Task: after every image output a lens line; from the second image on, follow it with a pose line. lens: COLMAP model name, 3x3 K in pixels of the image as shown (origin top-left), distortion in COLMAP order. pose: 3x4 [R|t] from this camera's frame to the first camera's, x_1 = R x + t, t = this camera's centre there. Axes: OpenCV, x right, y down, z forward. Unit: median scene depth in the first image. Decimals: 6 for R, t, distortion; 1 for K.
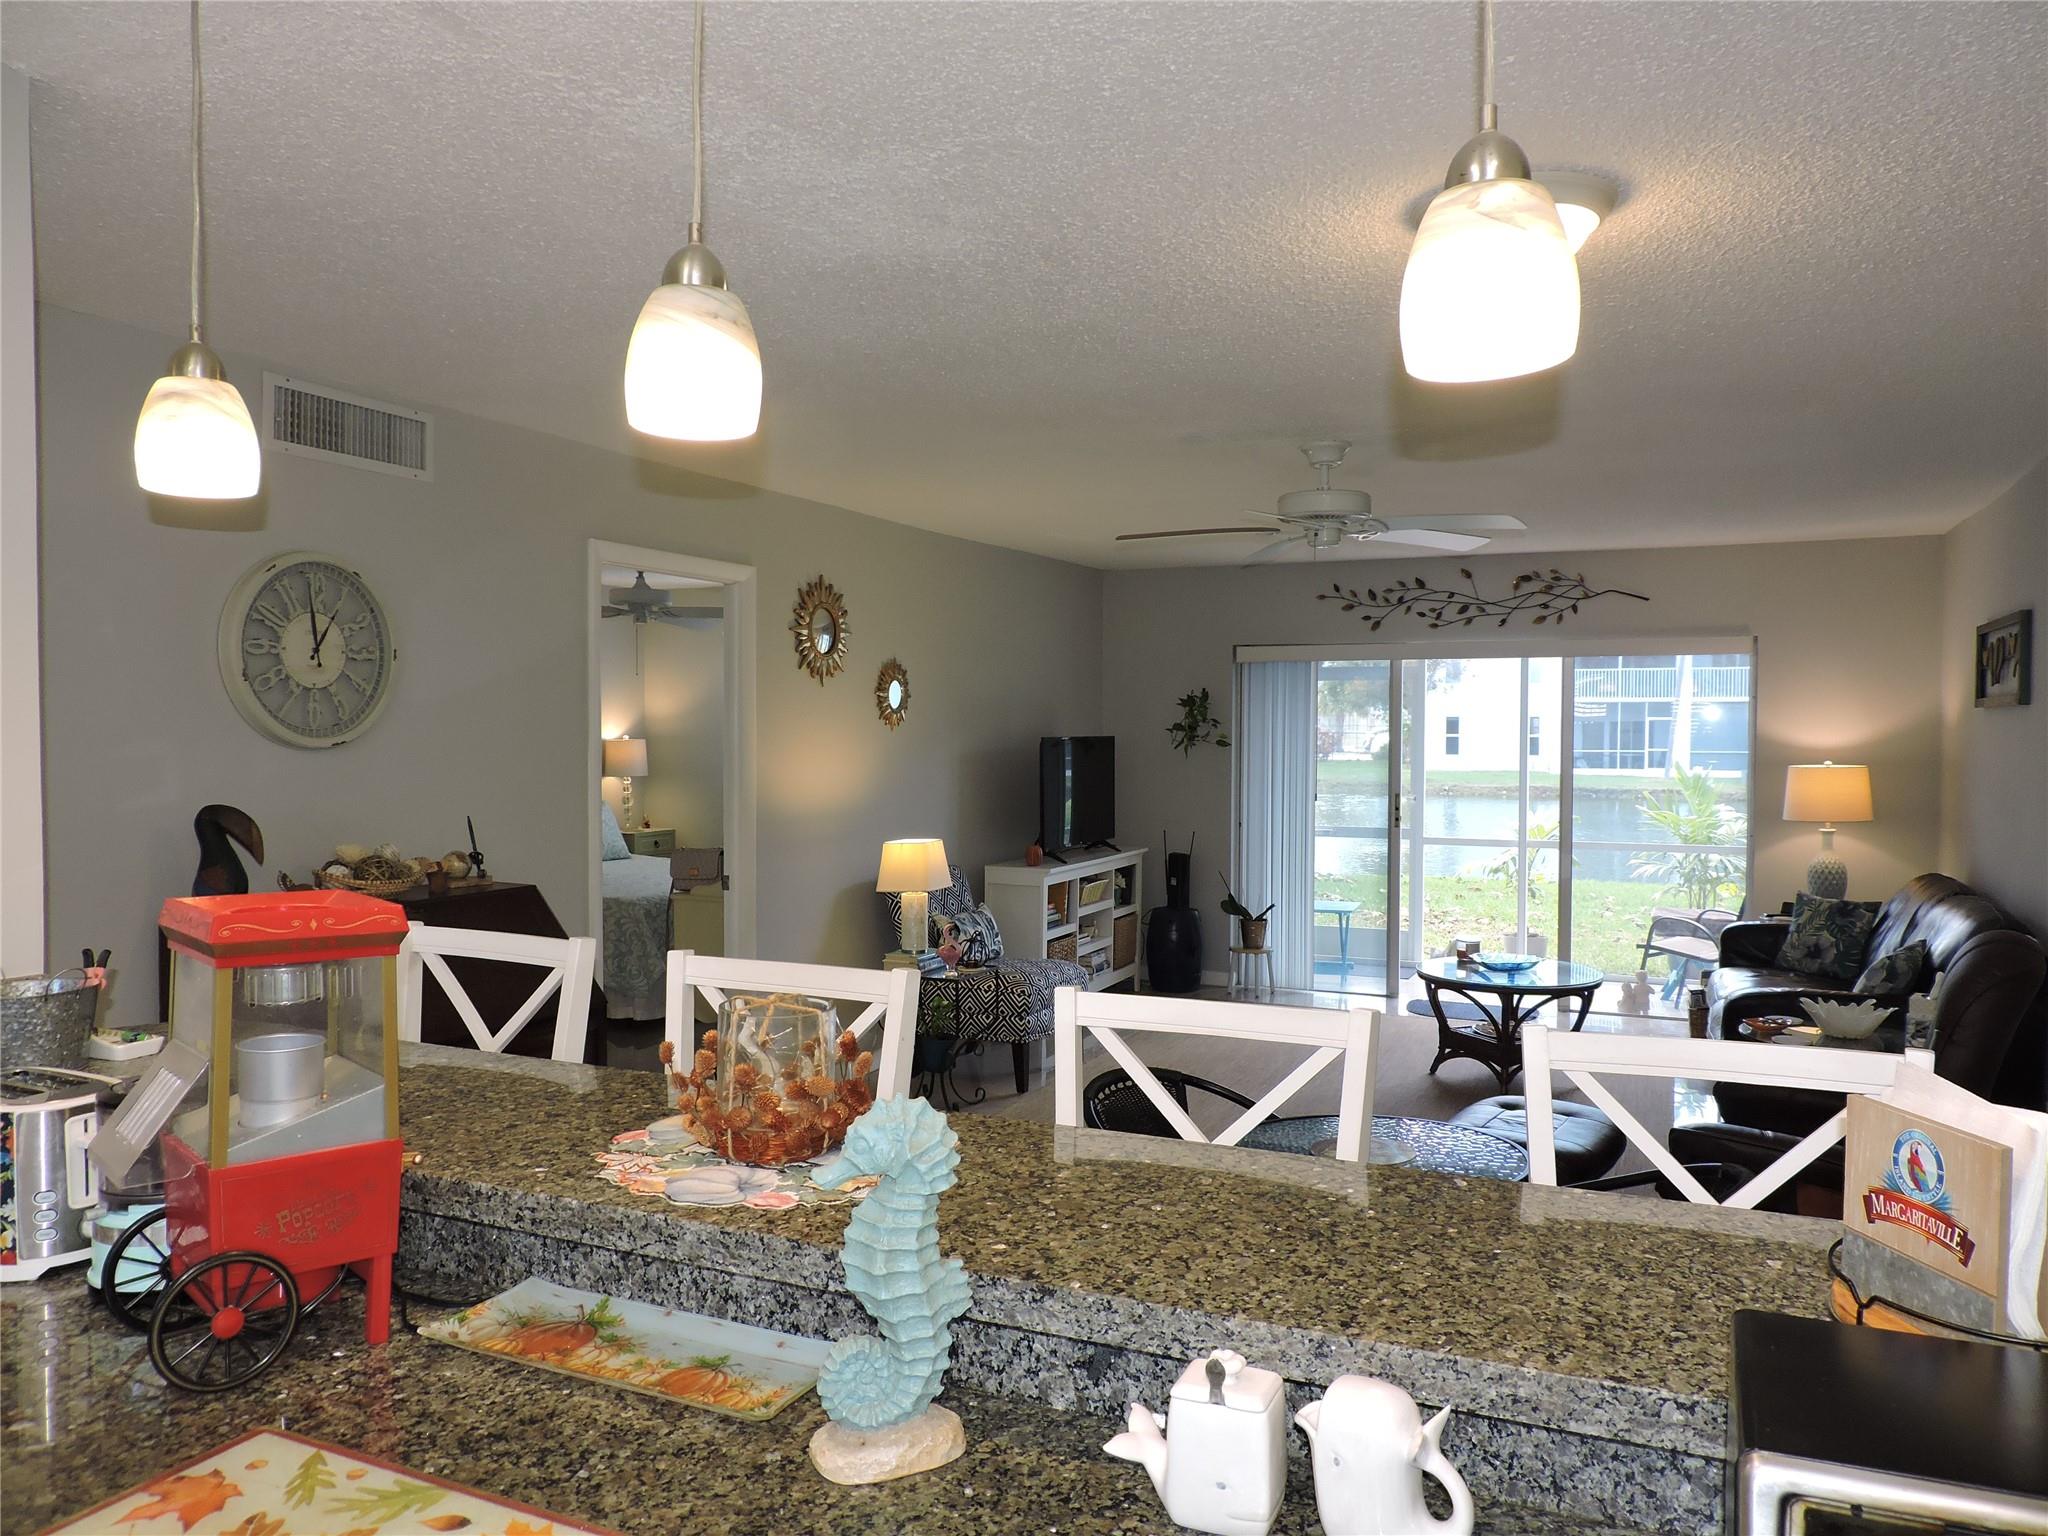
lens RADIAL K [[1450.4, 0, 1028.0], [0, 1450.4, 768.4], [0, 0, 1]] dist [-0.038235, 0.007384]
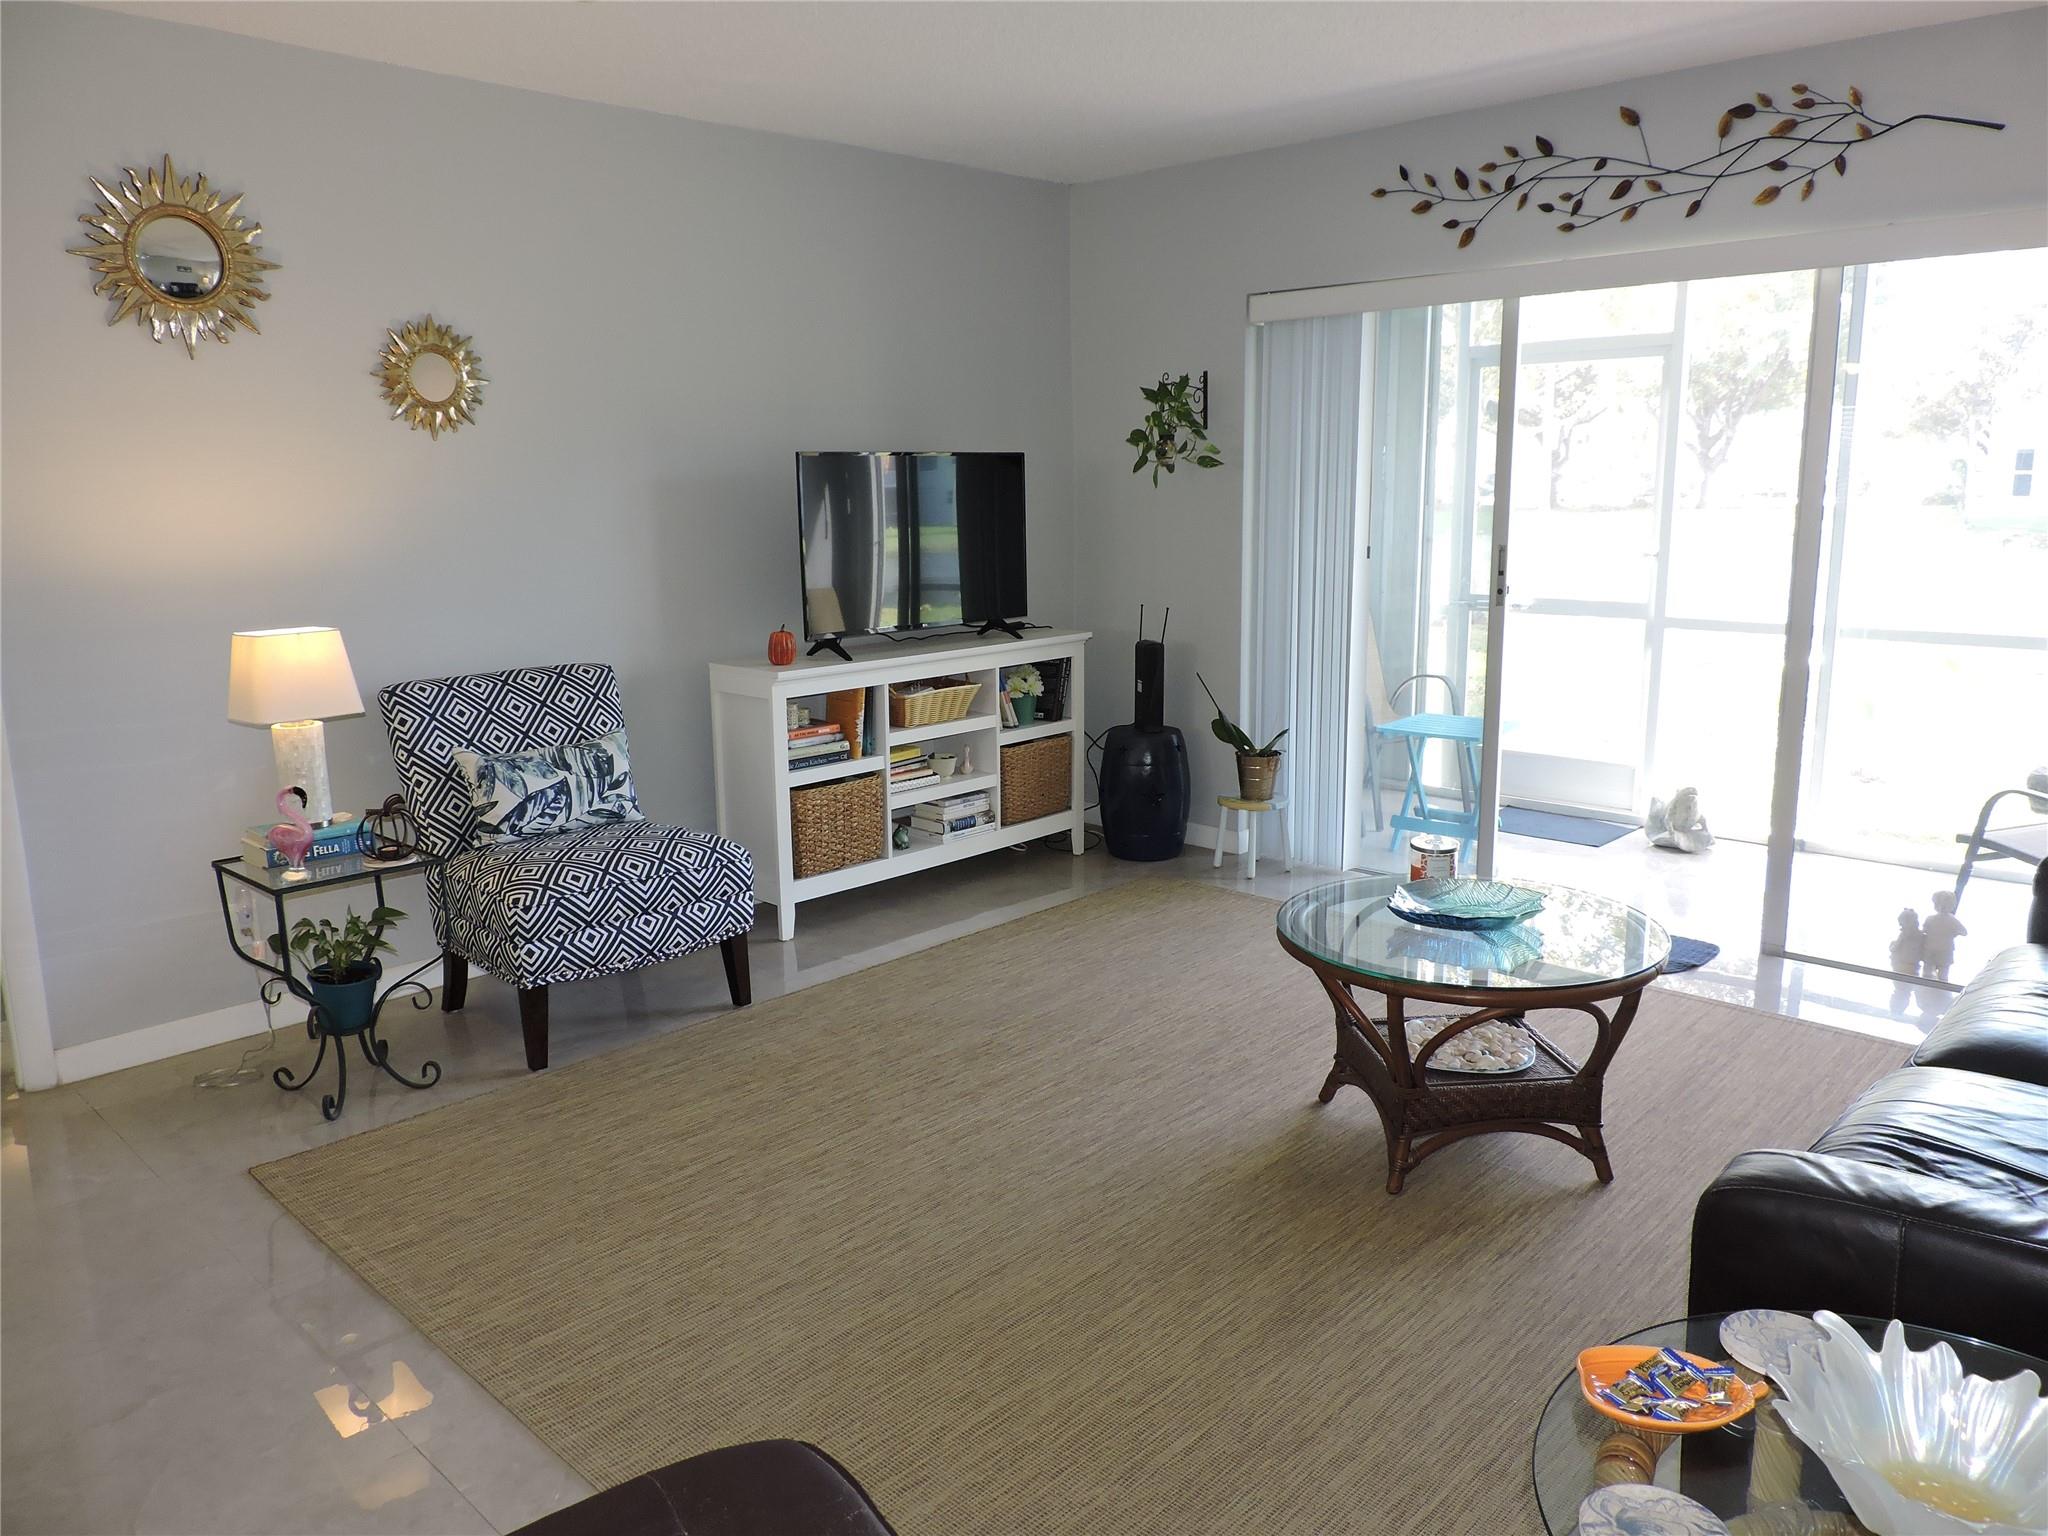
lens RADIAL K [[1450.4, 0, 1018.9], [0, 1450.4, 772.2], [0, 0, 1]] dist [-0.038235, 0.007384]
pose [[0.944794, 0.050122, -0.323808, 0.266114], [0.007133, 0.984851, 0.173256, 0.005493], [0.327587, -0.166001, 0.930124, 0.402455]]
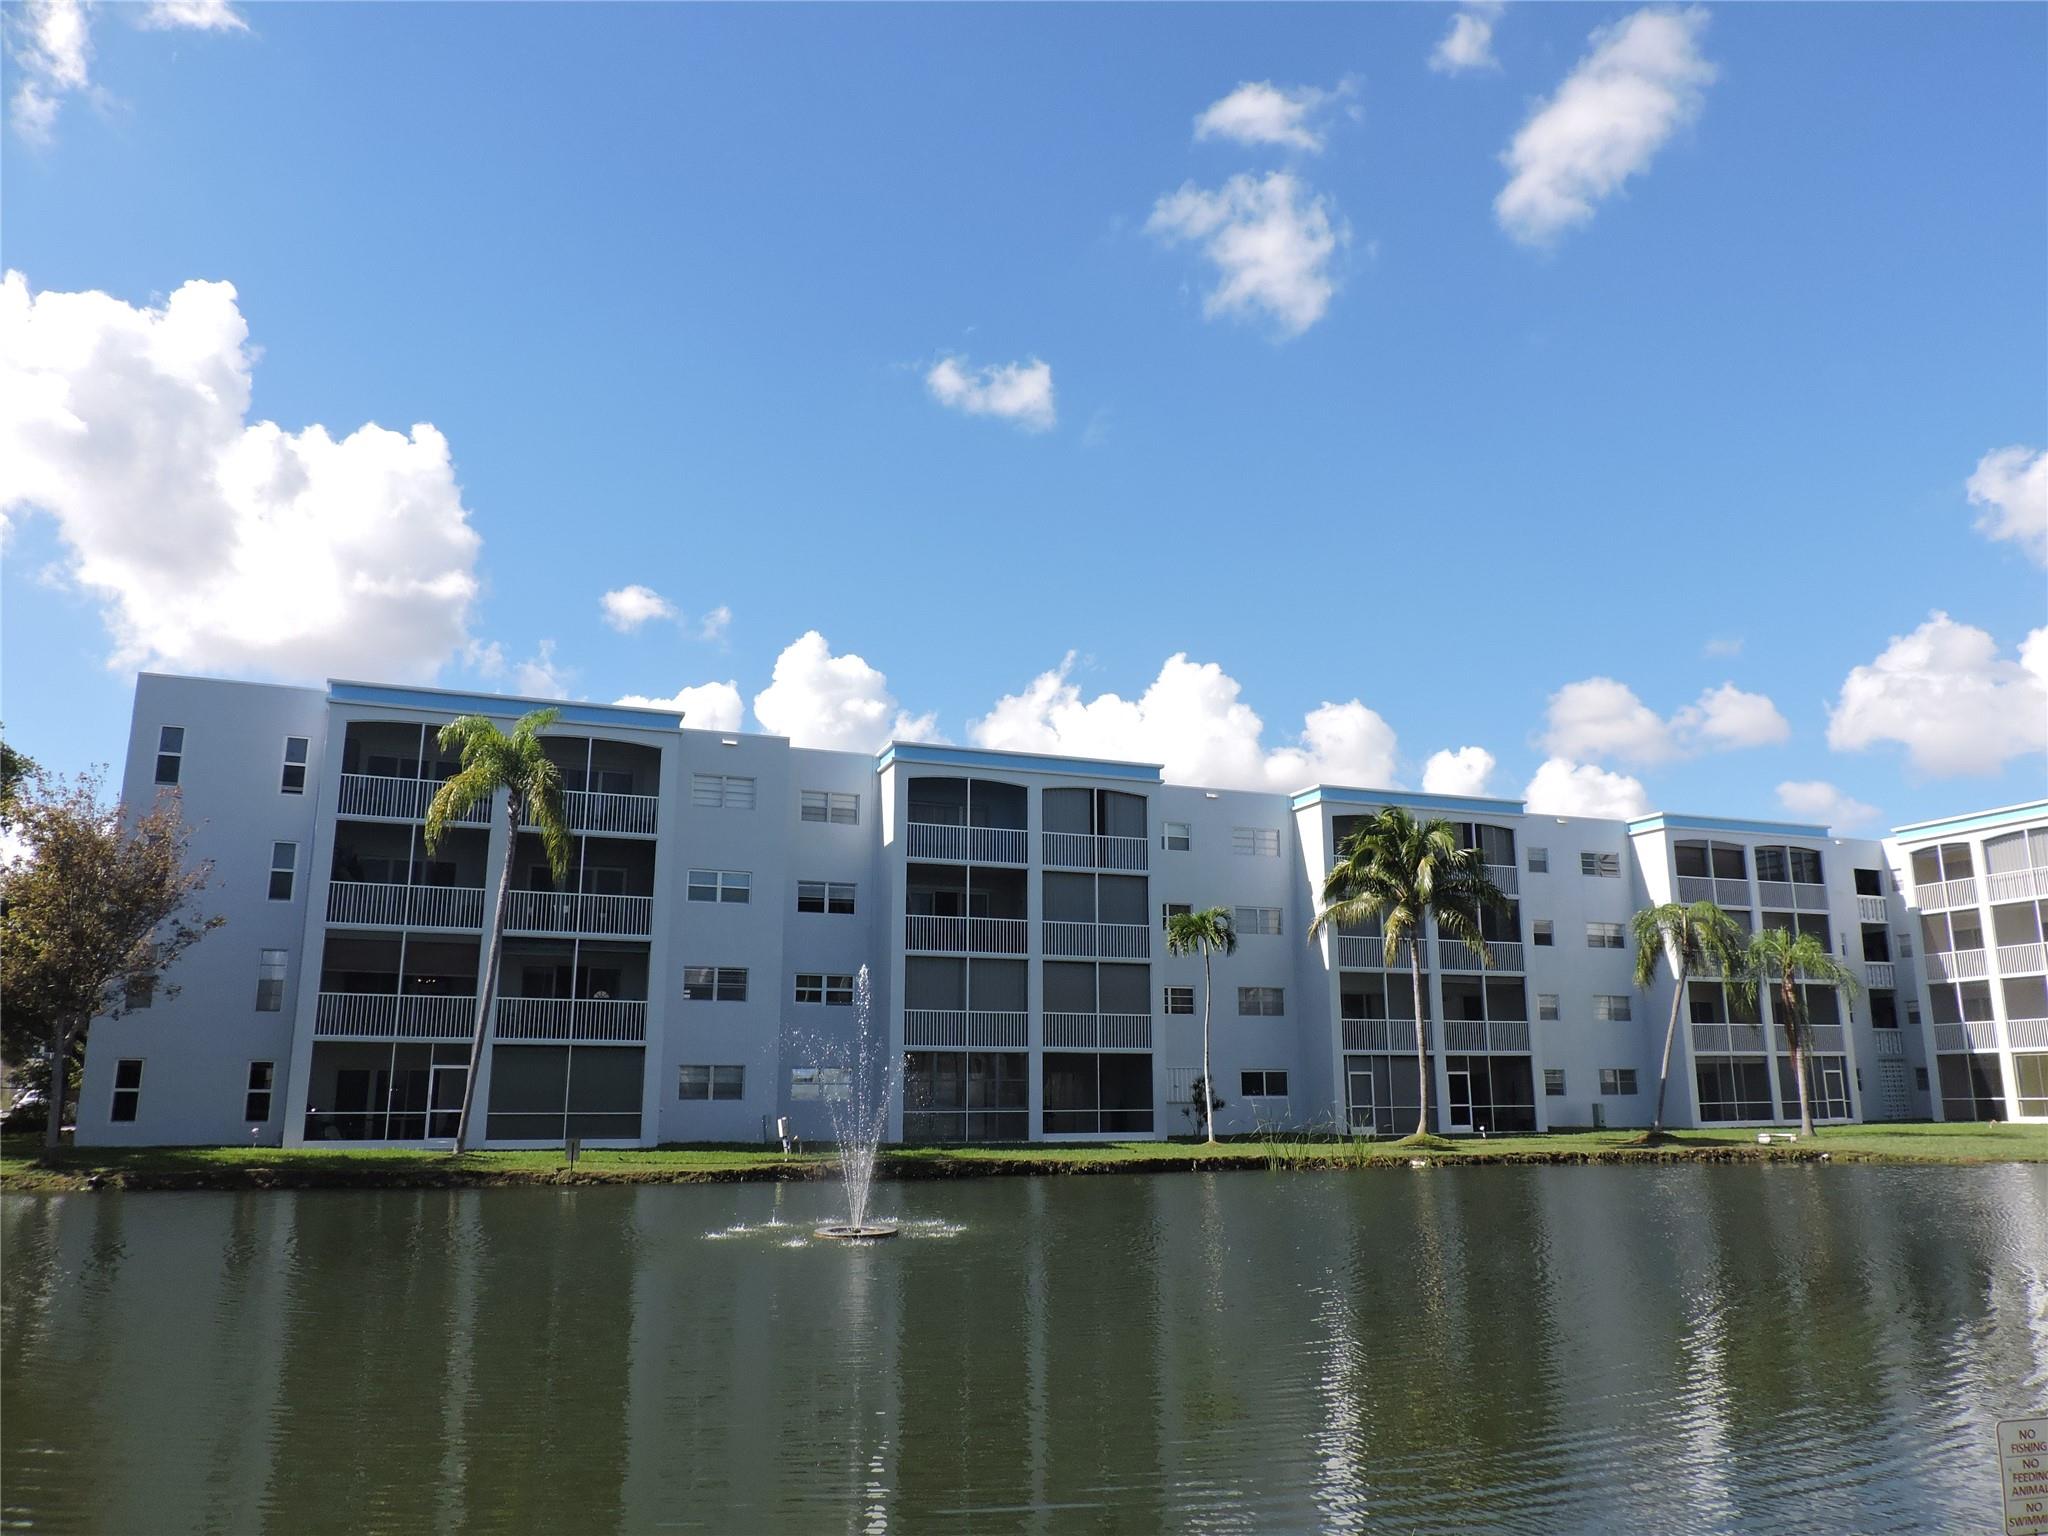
lens RADIAL K [[1450.4, 0, 1024.1], [0, 1450.4, 764.9], [0, 0, 1]] dist [-0.038235, 0.007384]
pose [[0.678260, 0.159229, 0.717363, 0.927854], [0.019786, 0.971929, -0.234441, -0.068599], [-0.734556, 0.173206, 0.656070, 2.885757]]
